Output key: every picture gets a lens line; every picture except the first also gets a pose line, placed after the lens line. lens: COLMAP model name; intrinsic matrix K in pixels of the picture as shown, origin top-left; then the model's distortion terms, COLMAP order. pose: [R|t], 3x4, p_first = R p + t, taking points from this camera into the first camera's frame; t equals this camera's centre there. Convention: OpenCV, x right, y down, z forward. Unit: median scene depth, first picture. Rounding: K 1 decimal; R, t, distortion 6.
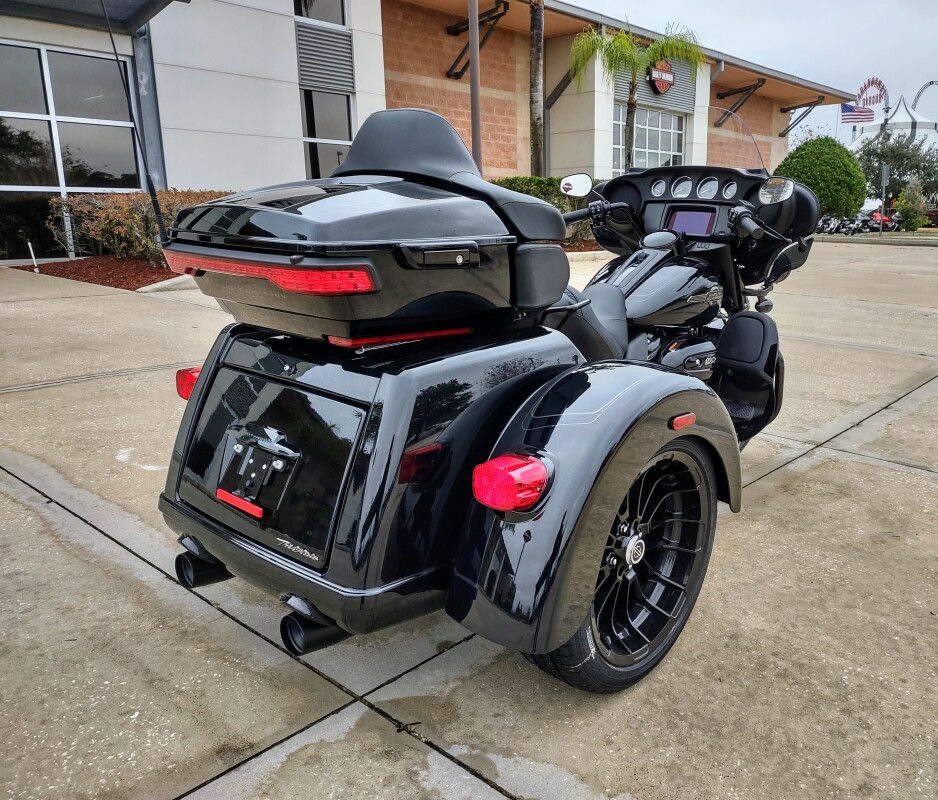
lens RADIAL K [[798.9, 0, 534.0], [0, 798.9, 387.7], [0, 0, 1]] dist [0.011016, -0.002640]
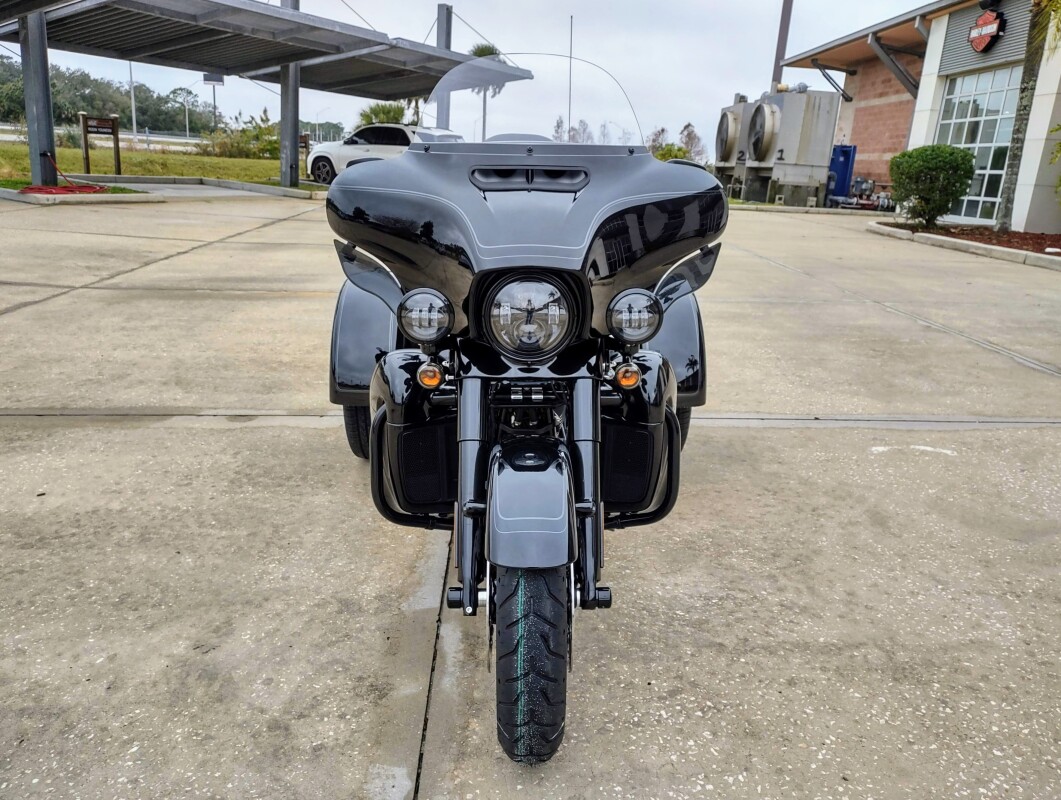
lens RADIAL K [[807.0, 0, 530.5], [0, 807.0, 400.0], [0, 0, 1]] dist [0.070763, -0.109397]
pose [[-0.747358, 0.142410, -0.648981, 0.141291], [-0.197293, 0.885139, 0.421432, -0.079765], [0.634454, 0.443000, -0.633419, 0.326595]]
